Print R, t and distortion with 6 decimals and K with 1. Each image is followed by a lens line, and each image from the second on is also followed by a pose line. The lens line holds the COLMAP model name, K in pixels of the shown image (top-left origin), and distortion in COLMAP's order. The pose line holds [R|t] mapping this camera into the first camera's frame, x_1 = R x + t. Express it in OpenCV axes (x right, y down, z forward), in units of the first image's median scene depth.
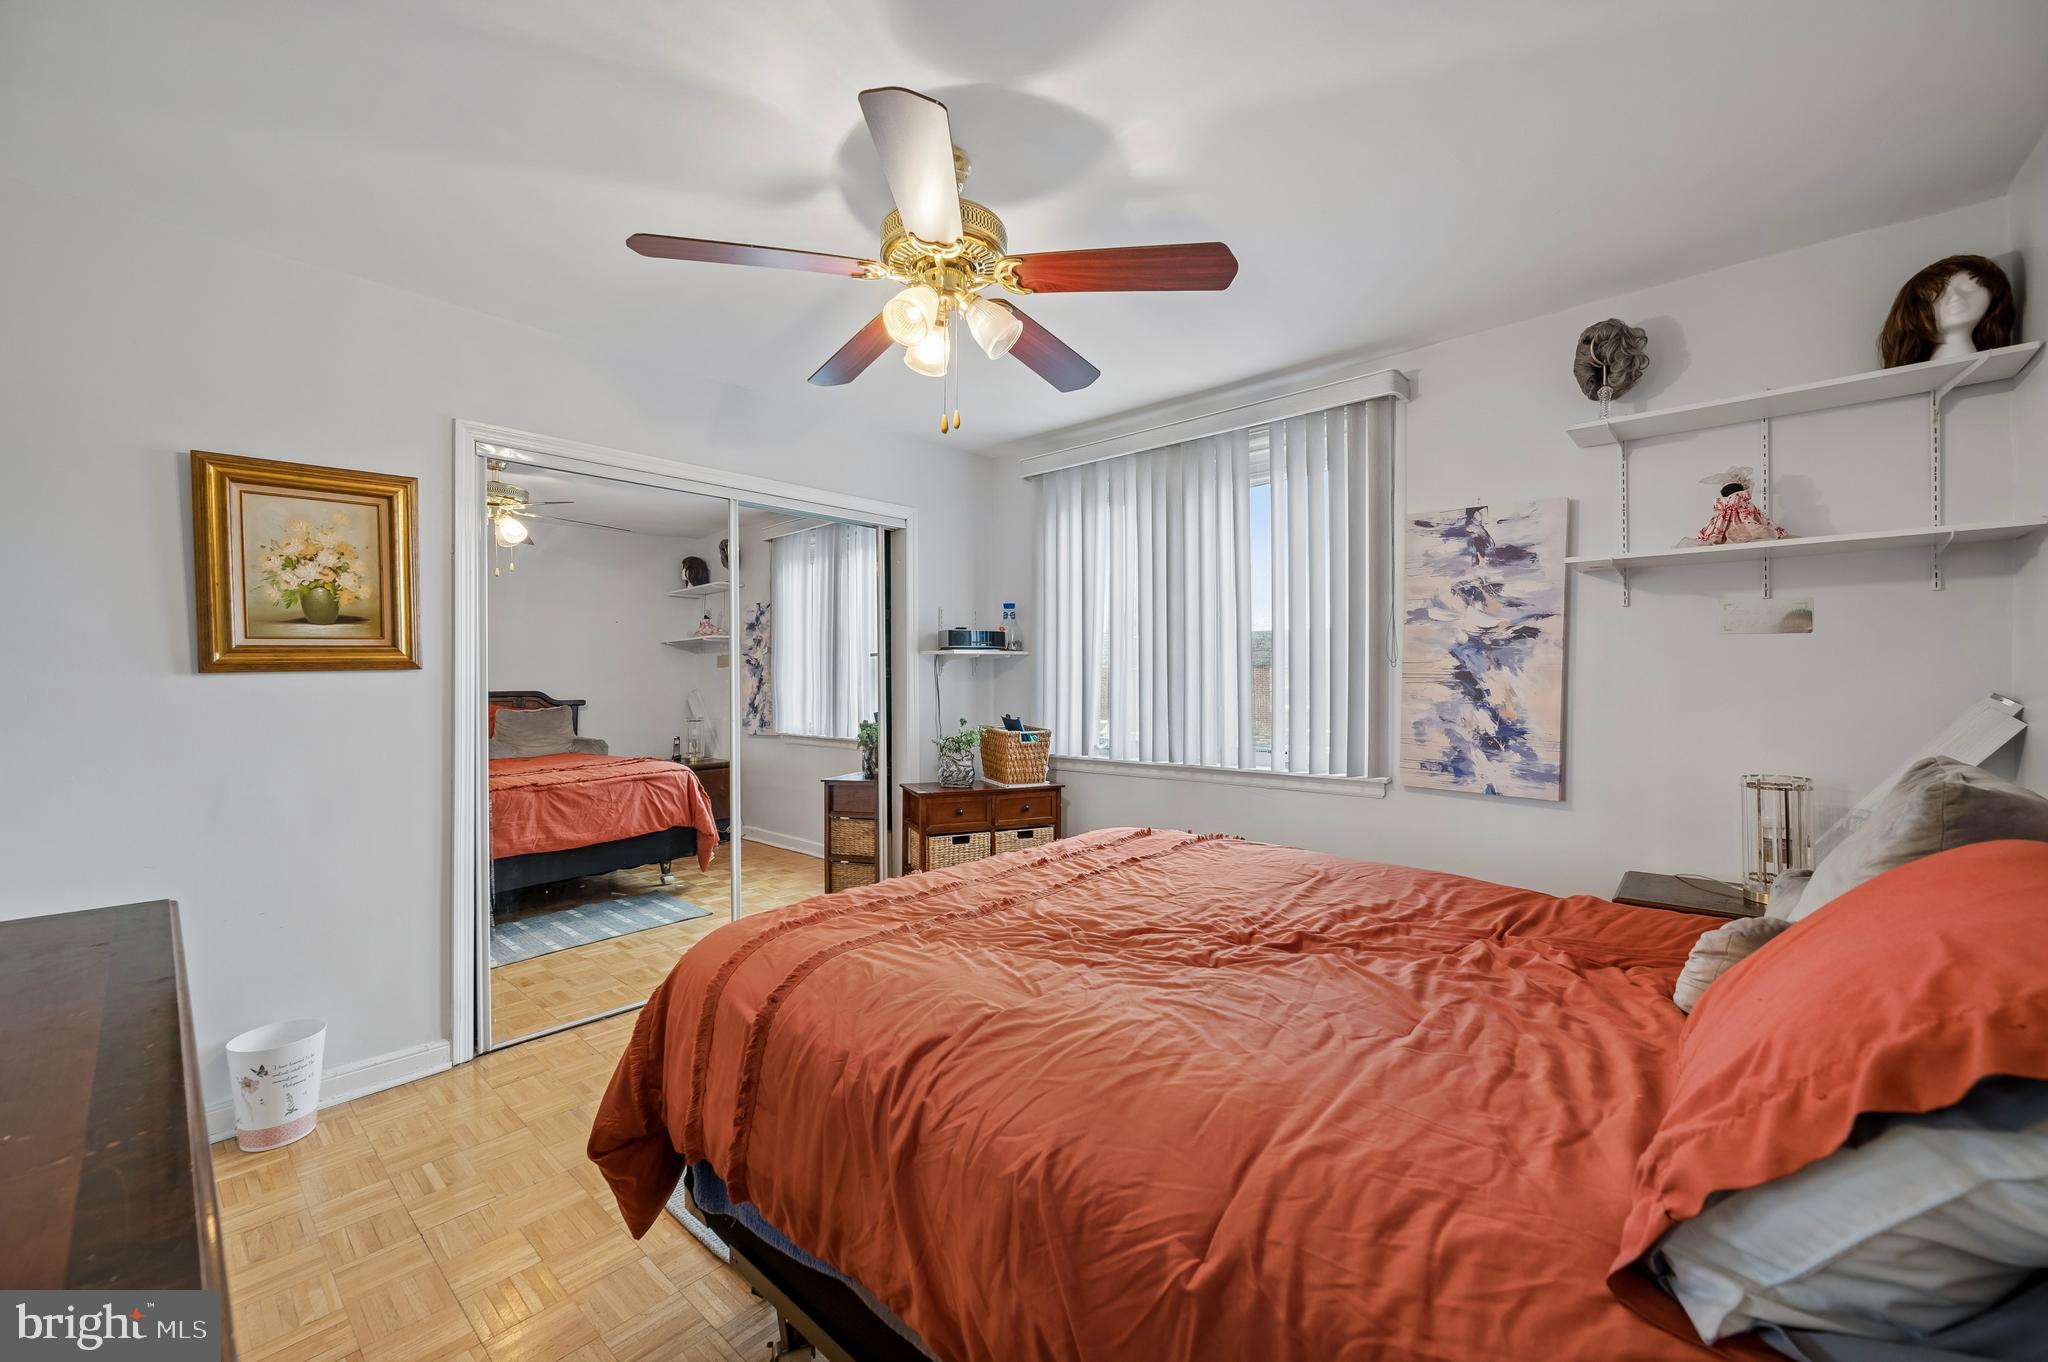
lens RADIAL K [[803.2, 0, 1028.5], [0, 803.2, 673.5], [0, 0, 1]] dist [0.001460, -0.000817]
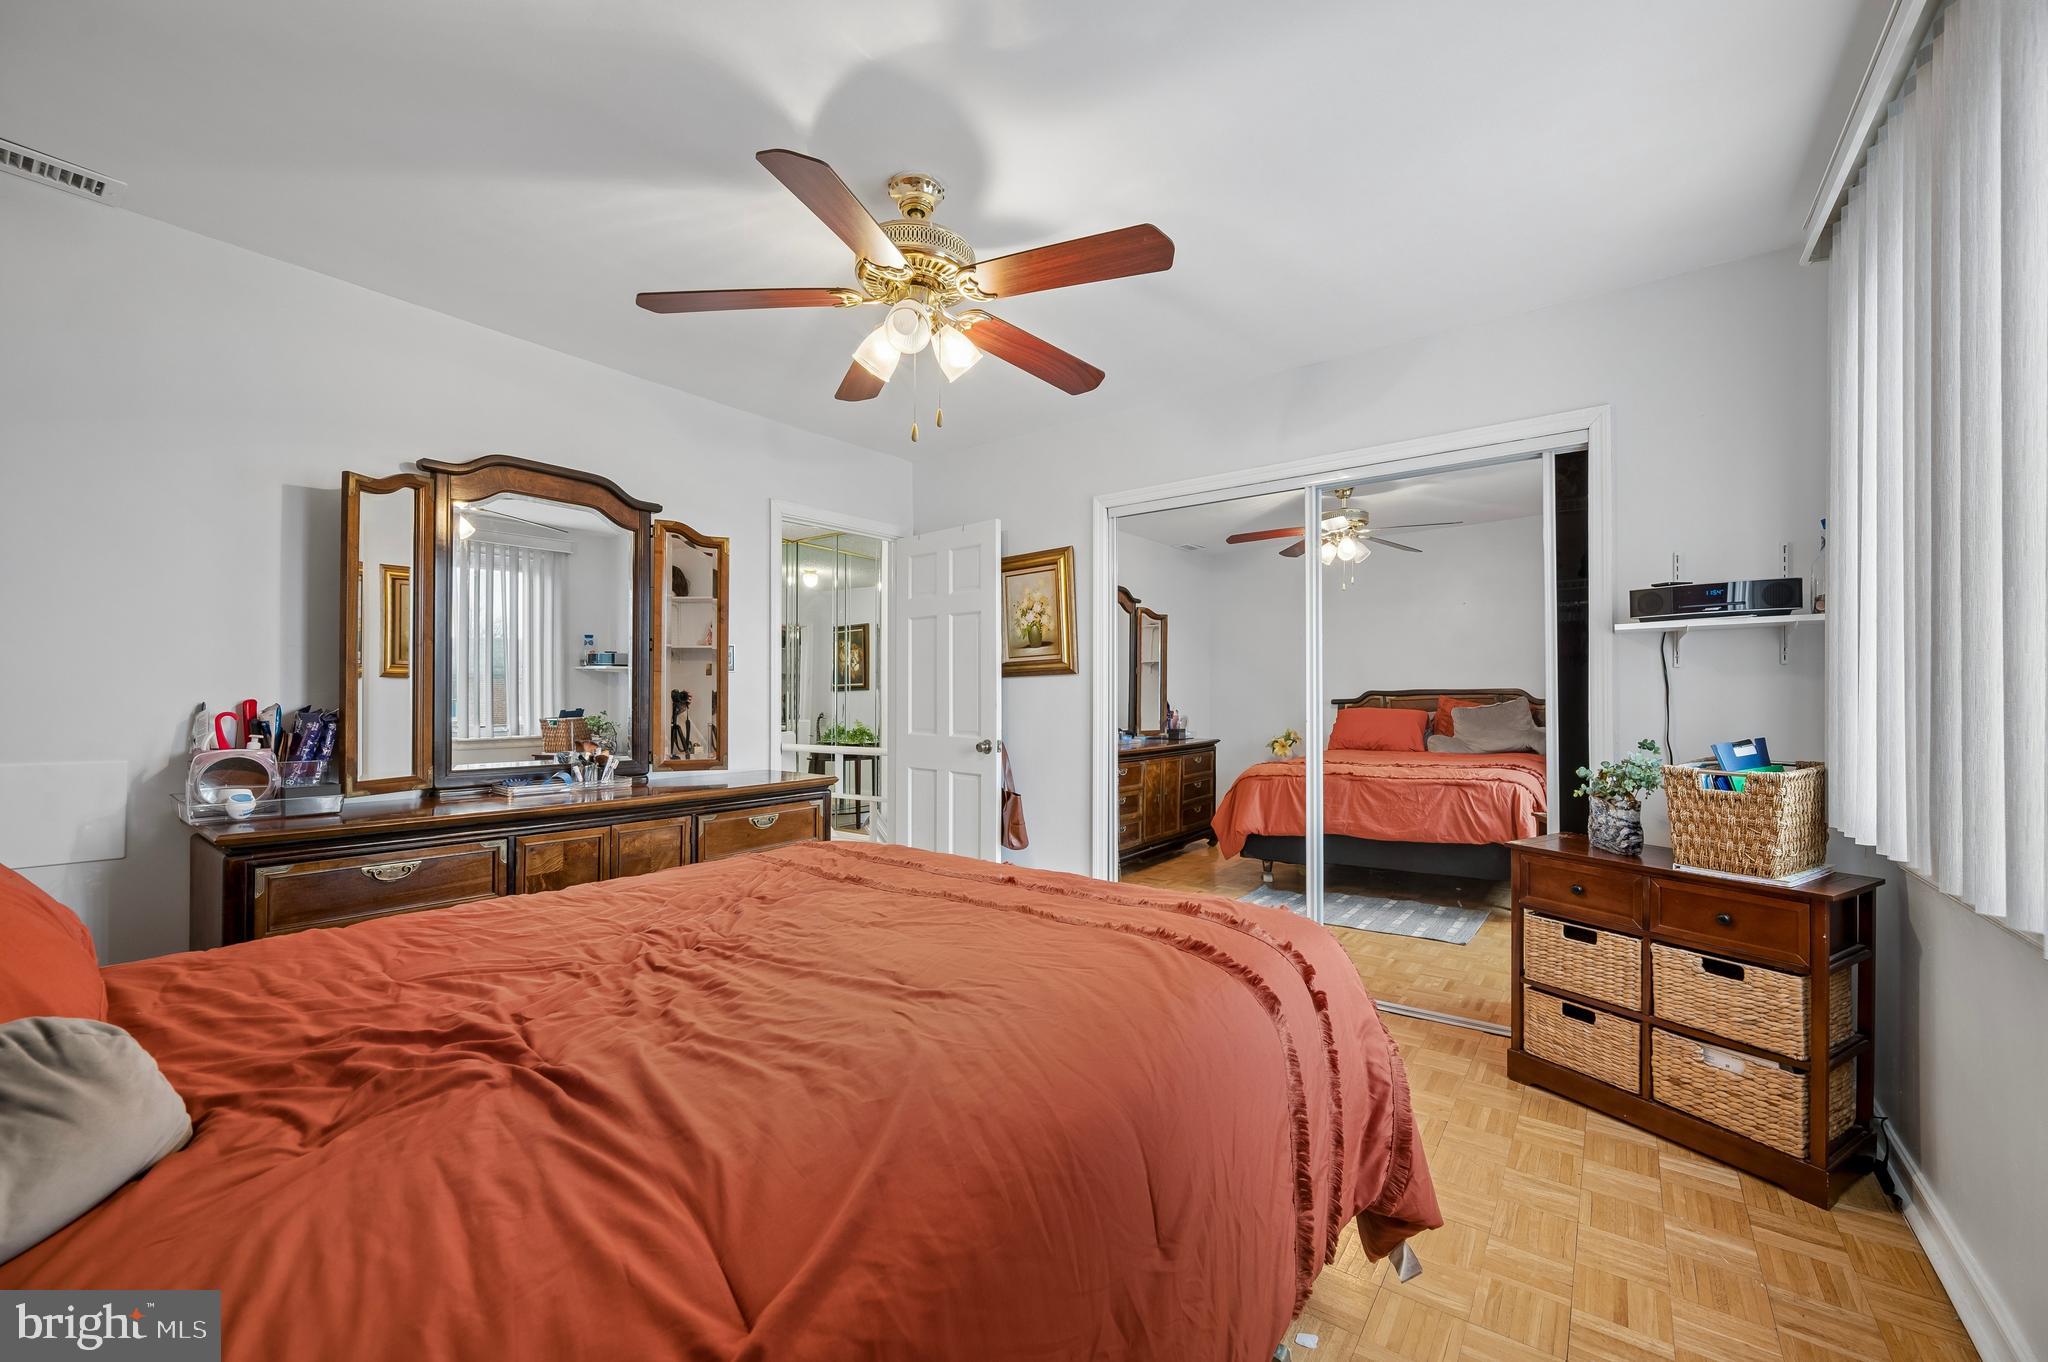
lens RADIAL K [[803.2, 0, 1027.8], [0, 803.2, 695.3], [0, 0, 1]] dist [0.001460, -0.000817]
pose [[0.095796, 0.015740, -0.995277, 0.473825], [0.018272, 0.999679, 0.017569, 0.004503], [0.995233, -0.019868, 0.095478, 0.507275]]
